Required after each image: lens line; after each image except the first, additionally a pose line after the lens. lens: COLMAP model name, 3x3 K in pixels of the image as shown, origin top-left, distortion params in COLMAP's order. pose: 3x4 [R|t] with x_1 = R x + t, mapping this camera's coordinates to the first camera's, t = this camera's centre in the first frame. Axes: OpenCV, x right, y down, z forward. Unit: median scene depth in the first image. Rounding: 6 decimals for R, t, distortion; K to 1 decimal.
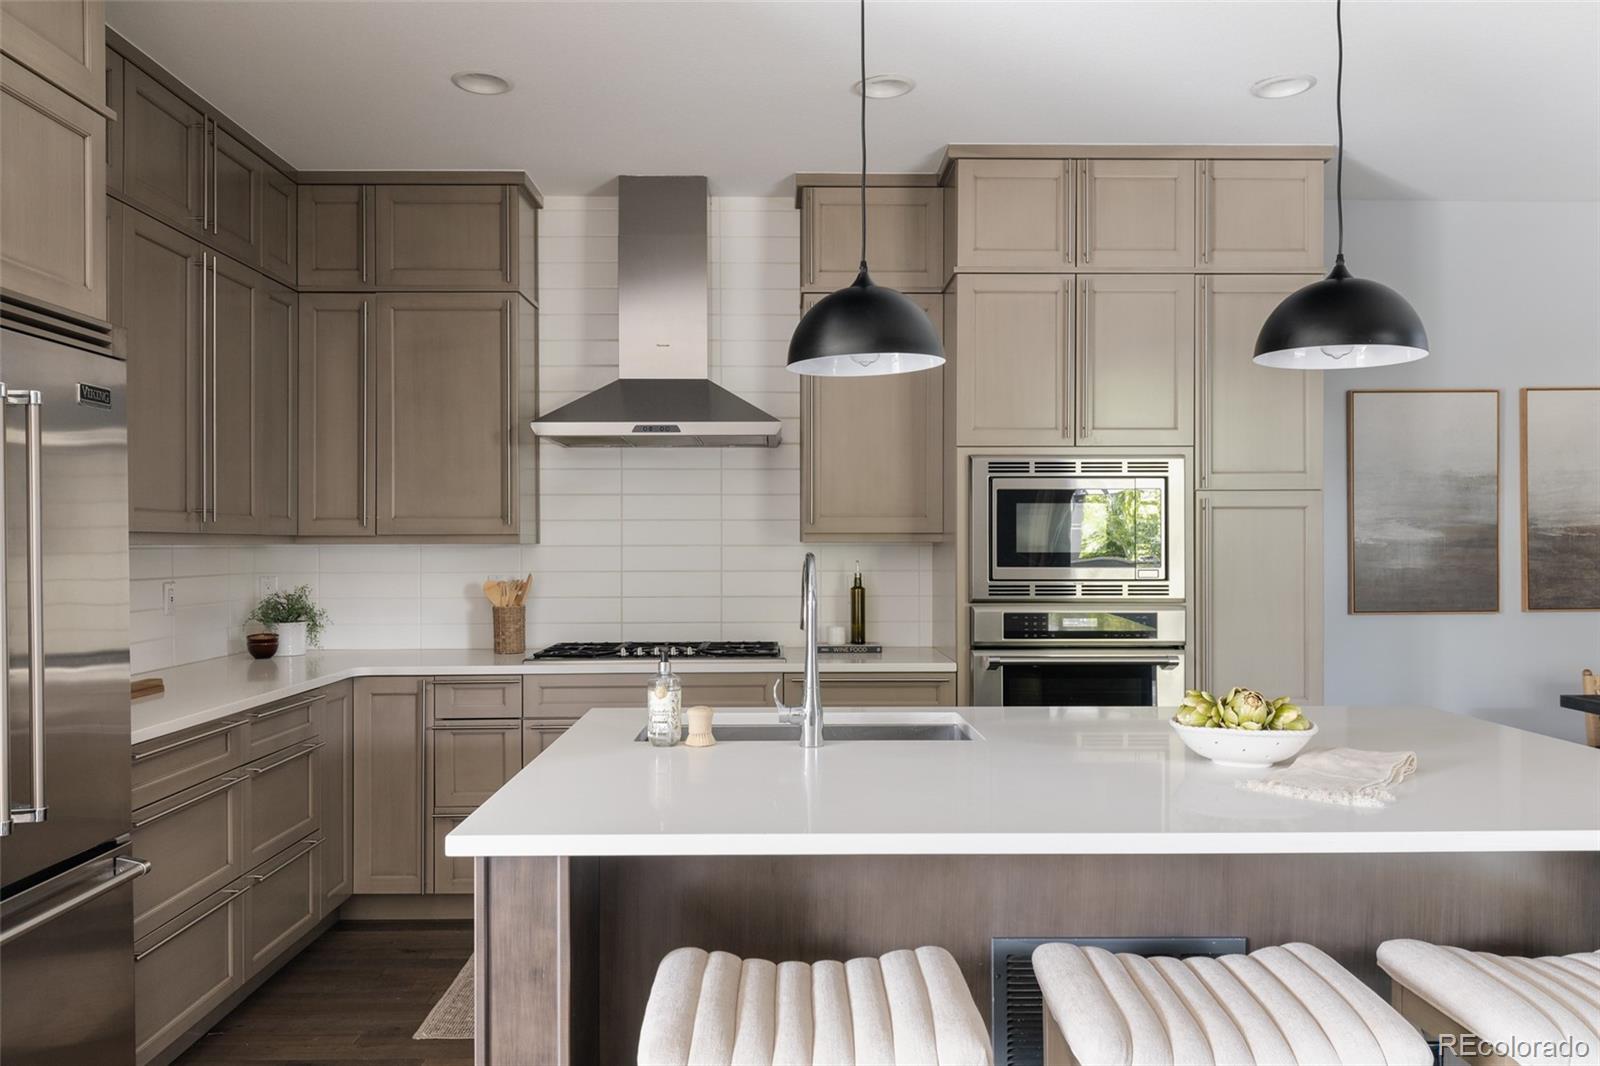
lens RADIAL K [[1144.1, 0, 802.7], [0, 1144.1, 541.7], [0, 0, 1]] dist [0.002780, -0.004655]
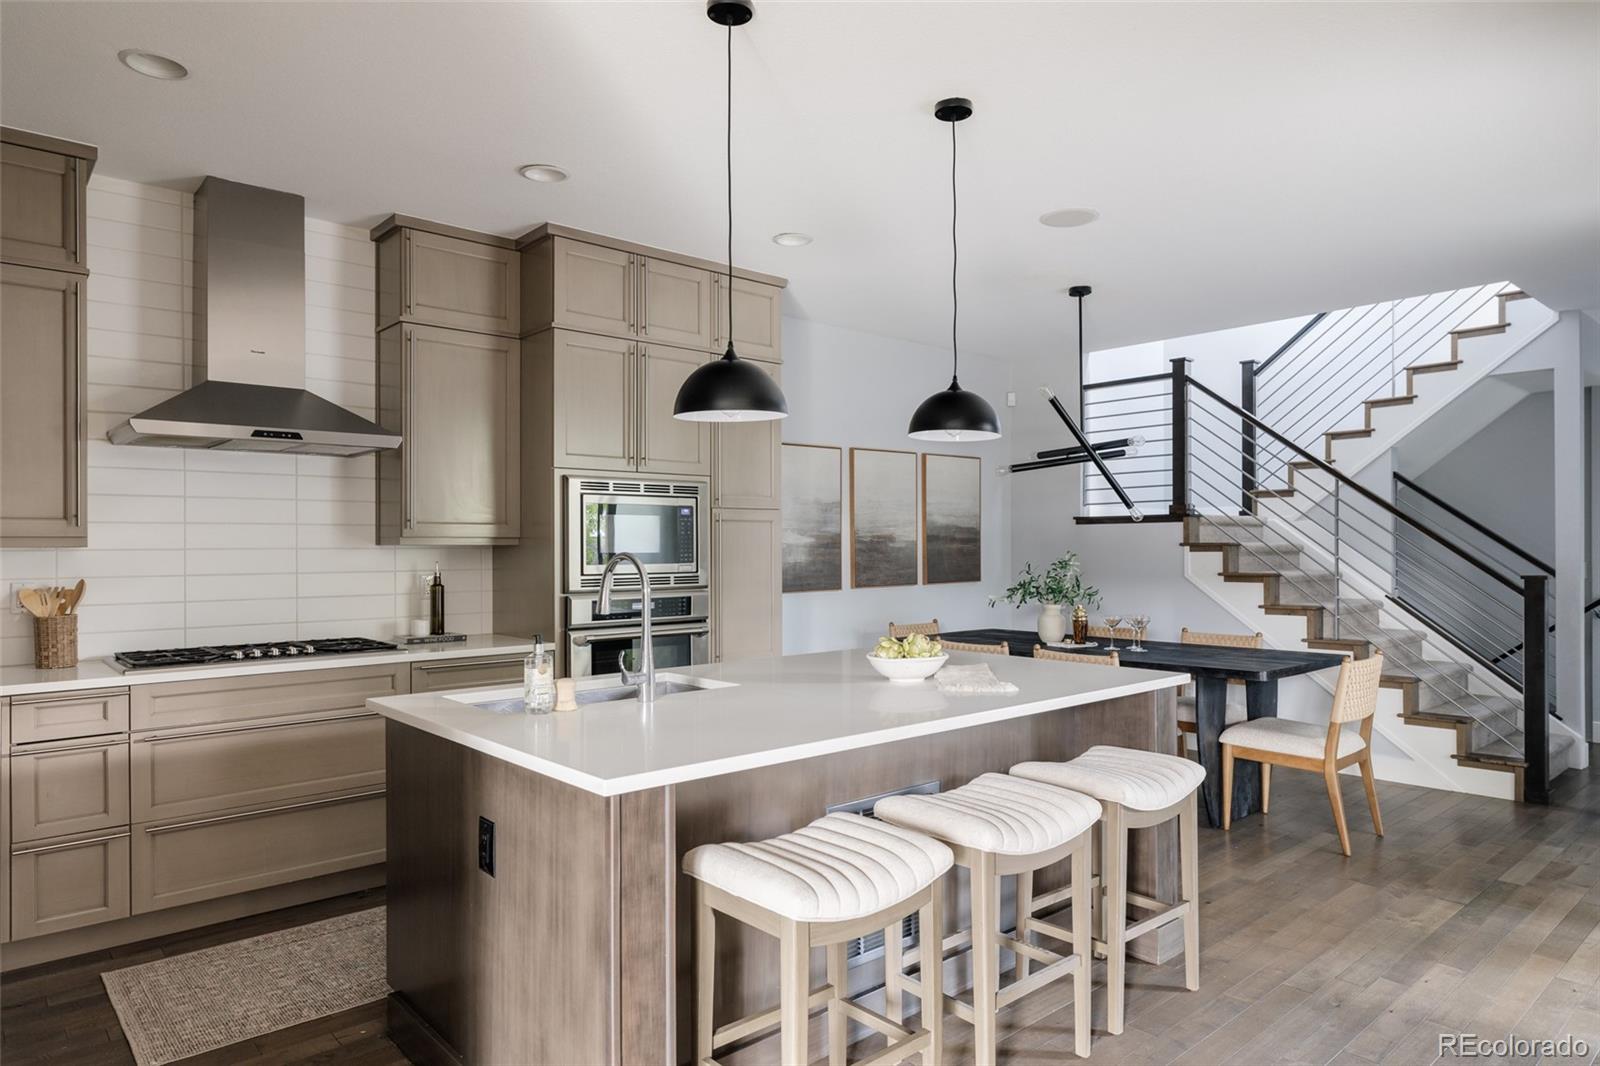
lens RADIAL K [[977.5, 0, 807.6], [0, 977.5, 541.8], [0, 0, 1]] dist [0.002735, 0.000626]
pose [[0.757331, 0.001273, 0.653029, -0.324003], [0.001111, 0.999994, -0.003238, 0.000565], [-0.653030, 0.003177, 0.757326, 0.020217]]
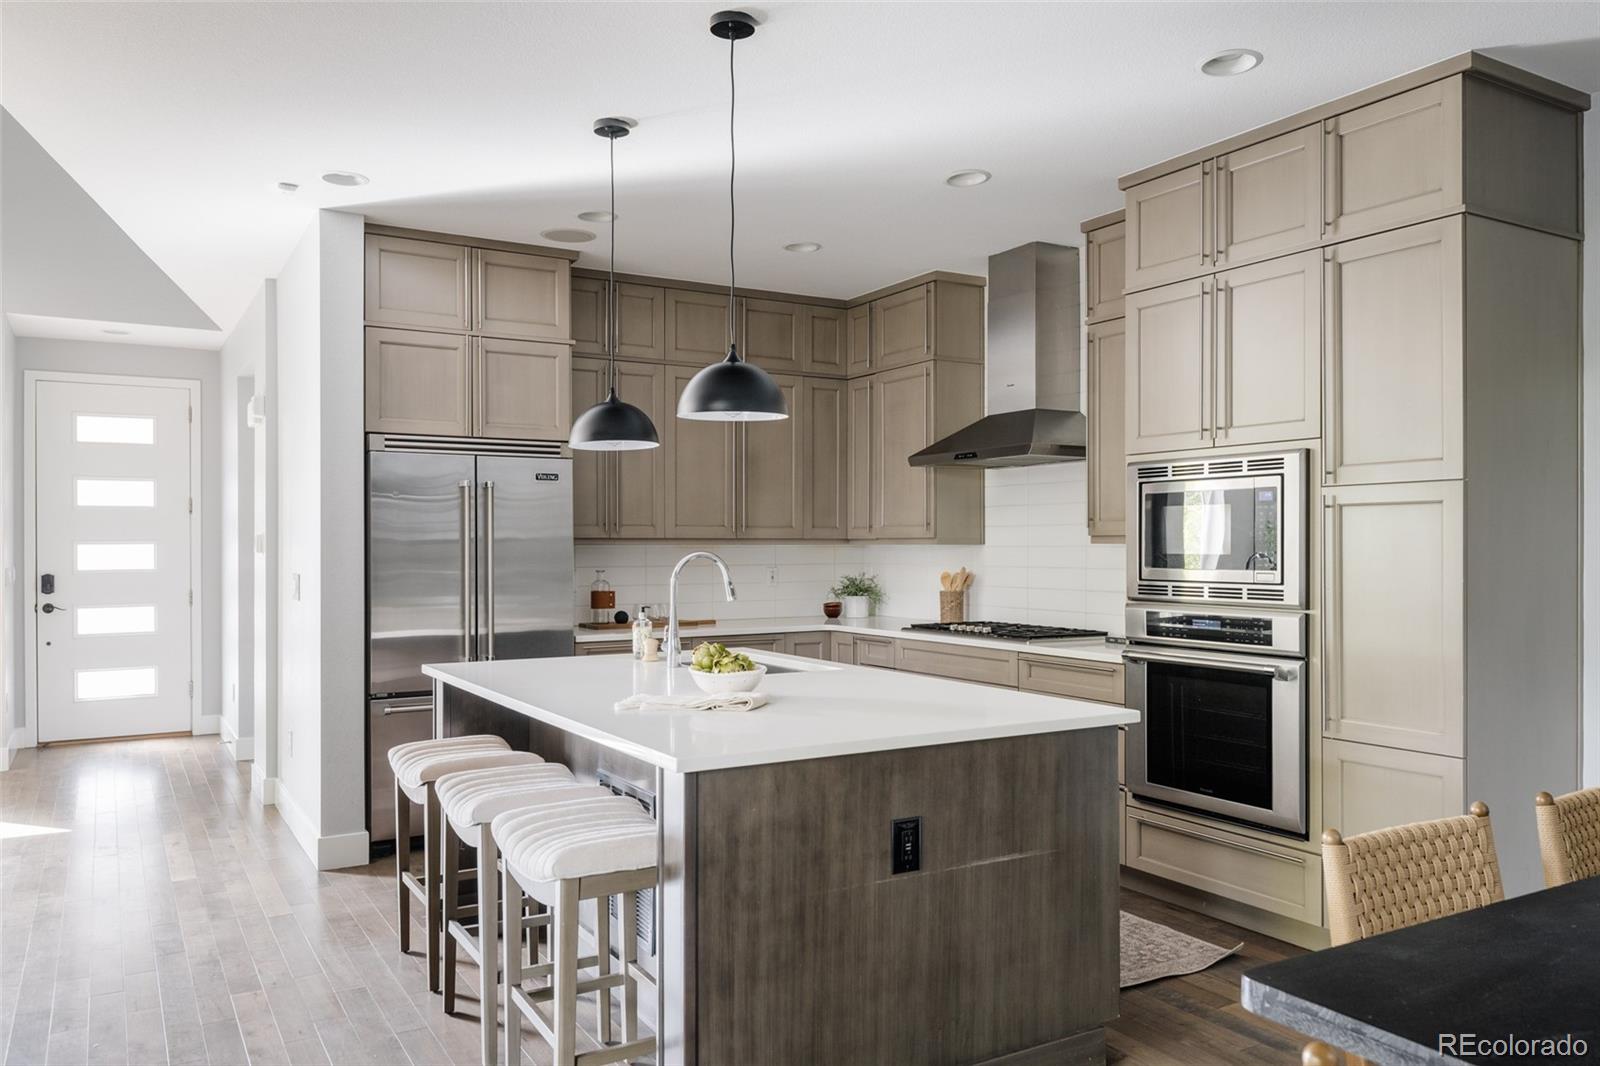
lens RADIAL K [[1167.2, 0, 800.0], [0, 1167.2, 533.0], [0, 0, 1]] dist [-0.001727, -0.000638]
pose [[0.493348, -0.006652, -0.869807, 0.878756], [0.000451, 0.999973, -0.007392, -0.001618], [0.869832, 0.003255, 0.493337, 0.175990]]
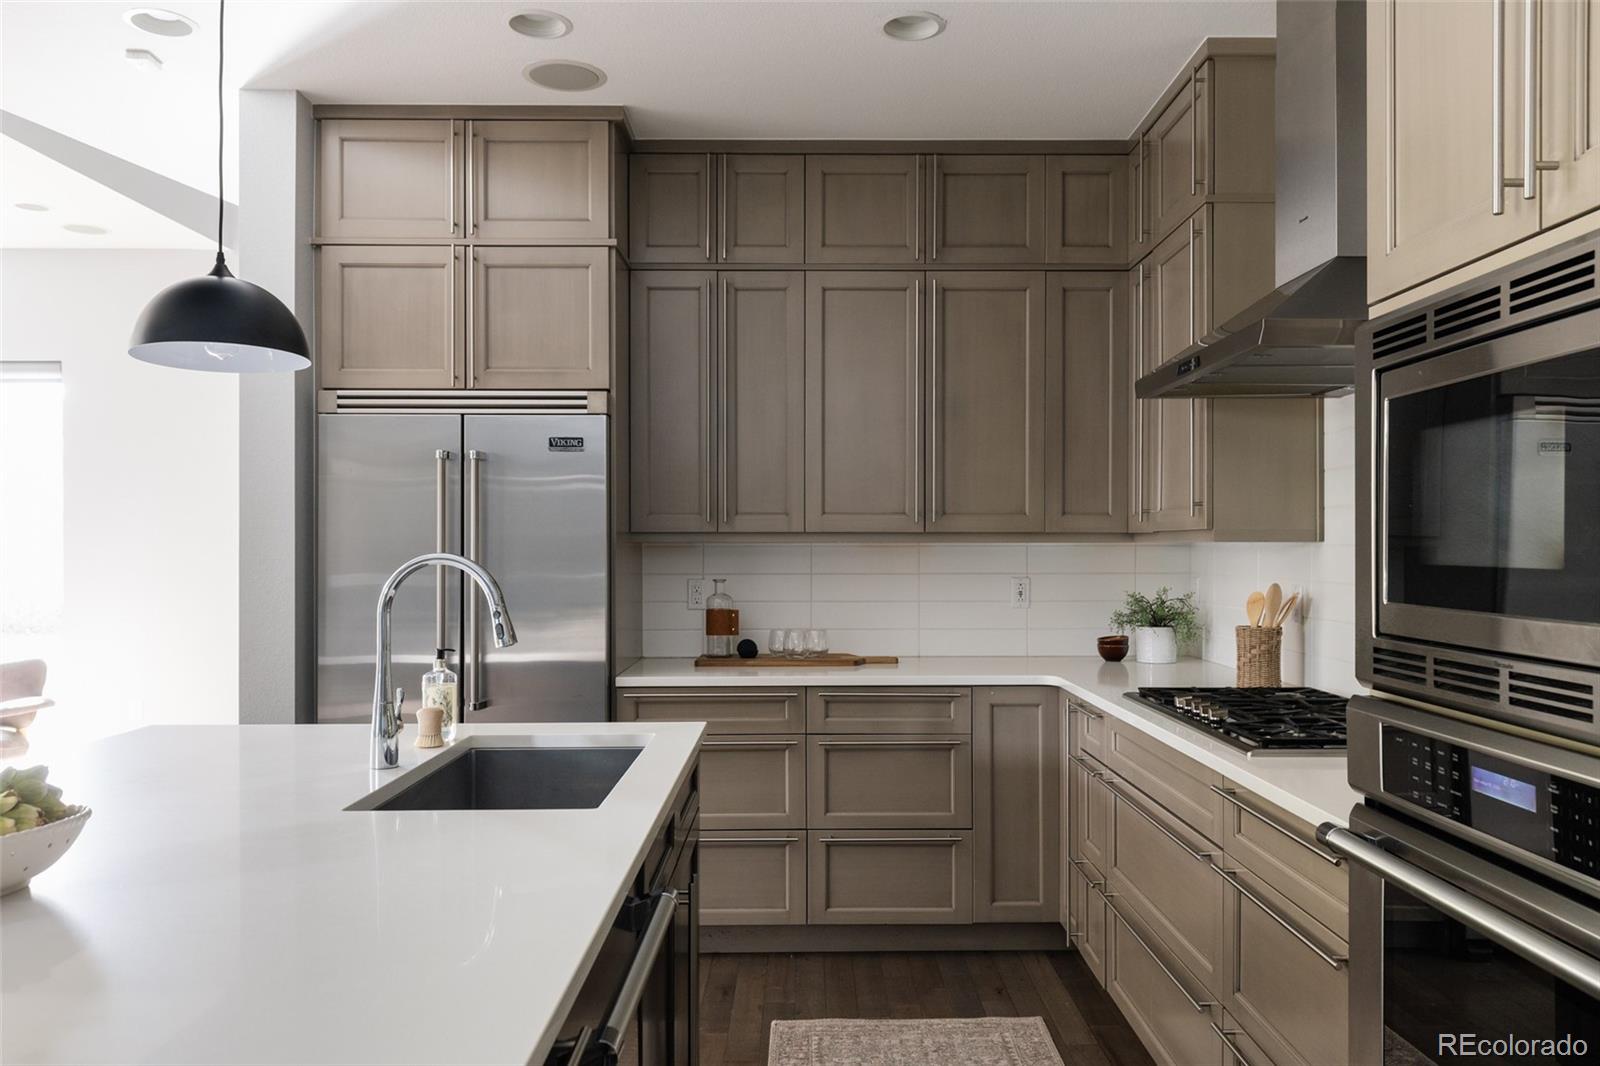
lens RADIAL K [[1193.3, 0, 800.0], [0, 1193.3, 533.0], [0, 0, 1]] dist [0.000710, -0.000318]
pose [[-0.006573, -0.006955, -0.999954, 0.524714], [0.000962, 0.999975, -0.006961, 0.001508], [0.999978, -0.001007, -0.006566, 0.737251]]
